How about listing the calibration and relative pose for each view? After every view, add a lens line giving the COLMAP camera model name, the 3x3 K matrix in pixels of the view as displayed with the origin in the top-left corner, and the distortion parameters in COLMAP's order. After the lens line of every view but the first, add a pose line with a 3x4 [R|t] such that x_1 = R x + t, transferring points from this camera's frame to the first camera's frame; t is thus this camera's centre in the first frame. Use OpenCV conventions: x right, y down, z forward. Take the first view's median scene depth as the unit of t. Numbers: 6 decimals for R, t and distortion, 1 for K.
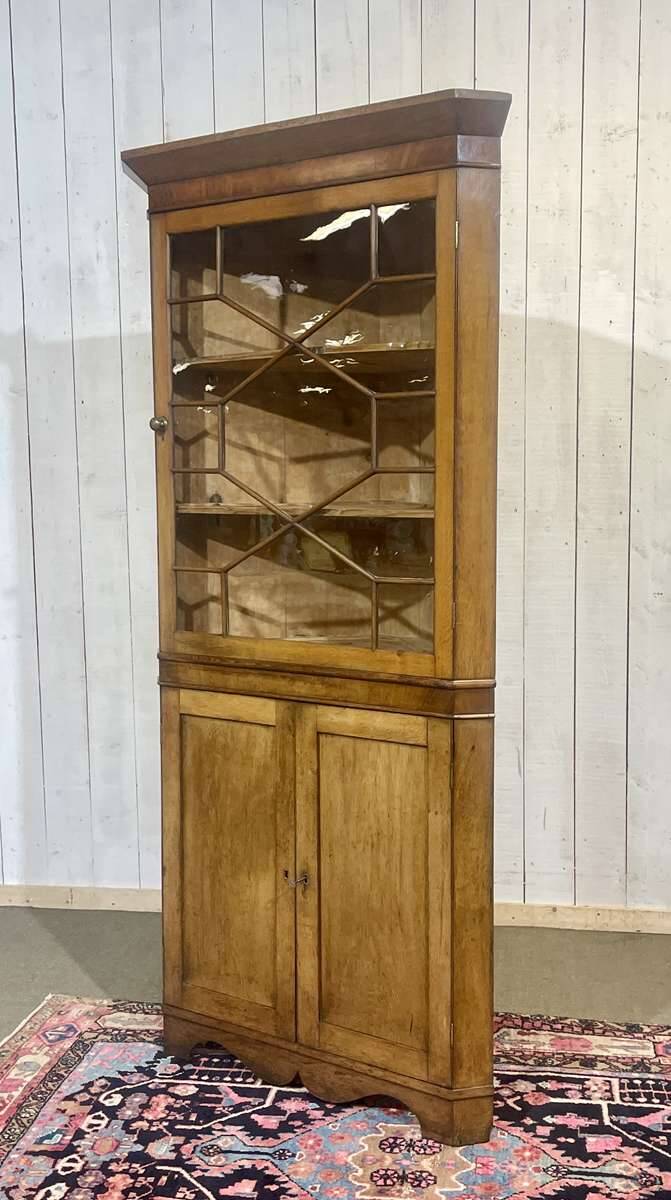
lens RADIAL K [[1213.6, 0, 387.7], [0, 1213.6, 605.2], [0, 0, 1]] dist [0.013039, 0.035091]
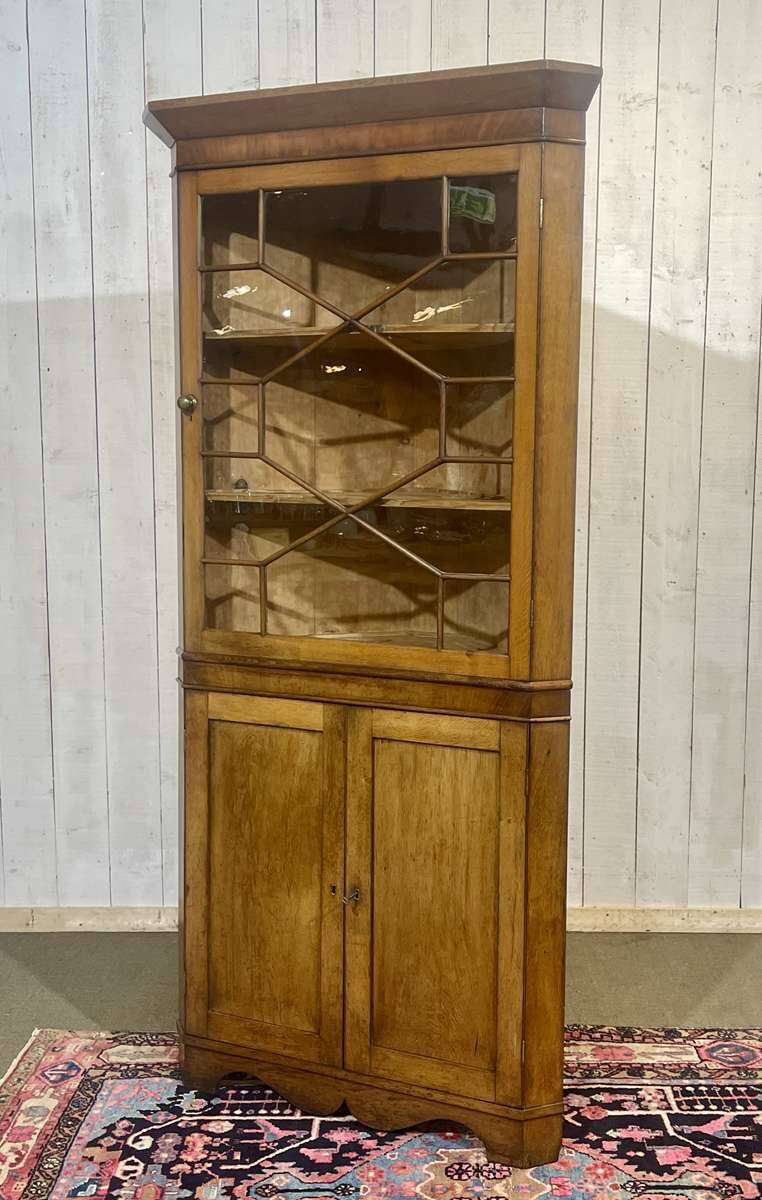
lens RADIAL K [[1304.3, 0, 439.0], [0, 1304.3, 595.6], [0, 0, 1]] dist [0.014651, 0.031933]
pose [[0.989202, -0.003662, 0.146514, -0.146252], [0.001662, 0.999904, 0.013772, -0.017667], [-0.146550, -0.013380, 0.989113, -0.000008]]
